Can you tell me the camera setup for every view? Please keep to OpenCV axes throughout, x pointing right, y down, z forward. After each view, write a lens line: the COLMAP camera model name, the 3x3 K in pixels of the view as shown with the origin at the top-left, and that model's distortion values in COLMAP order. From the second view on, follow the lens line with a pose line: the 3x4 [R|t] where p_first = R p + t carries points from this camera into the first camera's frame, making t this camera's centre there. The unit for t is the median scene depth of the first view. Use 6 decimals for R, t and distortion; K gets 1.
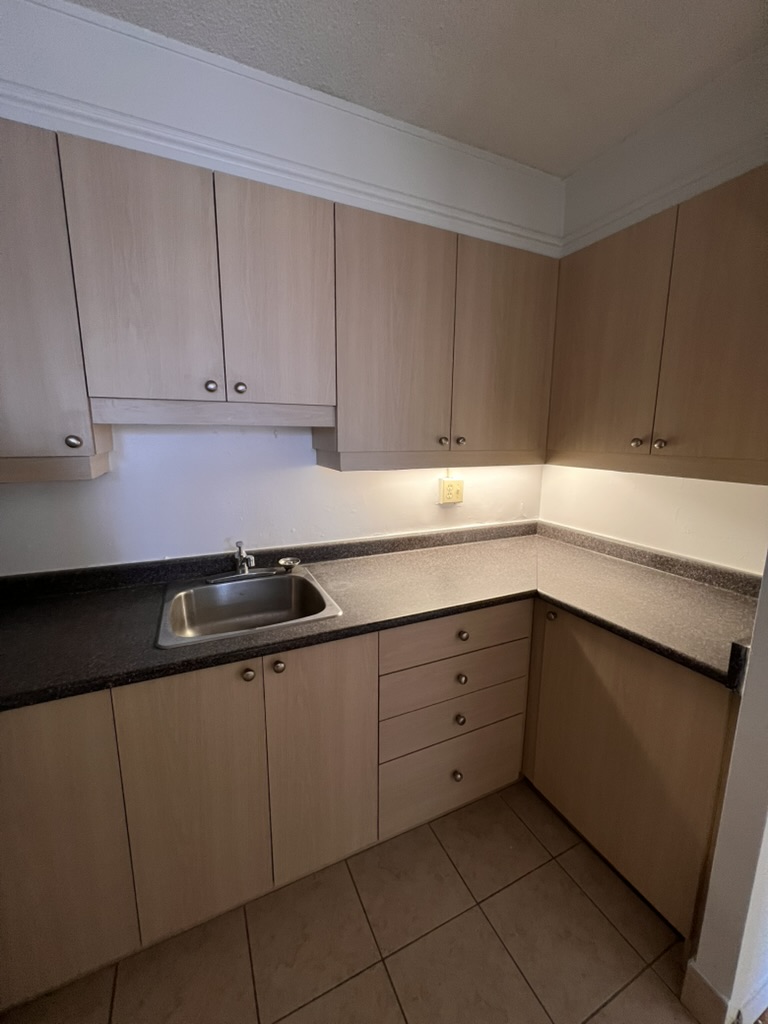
lens RADIAL K [[409.6, 0, 386.5], [0, 409.6, 509.4], [0, 0, 1]] dist [-0.001410, 0.000445]
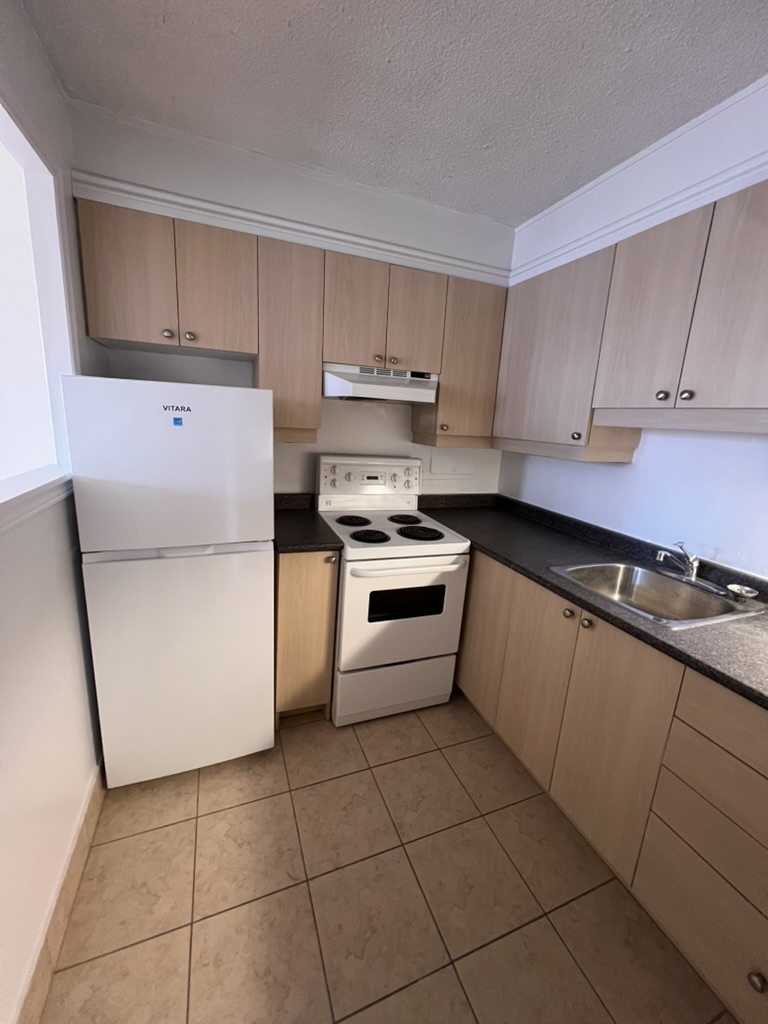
lens RADIAL K [[412.6, 0, 383.3], [0, 412.6, 510.6], [0, 0, 1]] dist [0.002778, 0.000182]
pose [[-0.067053, 0.211281, -0.975123, 0.867274], [-0.237441, 0.945866, 0.221269, -0.061225], [0.969085, 0.246371, -0.013256, 0.325895]]
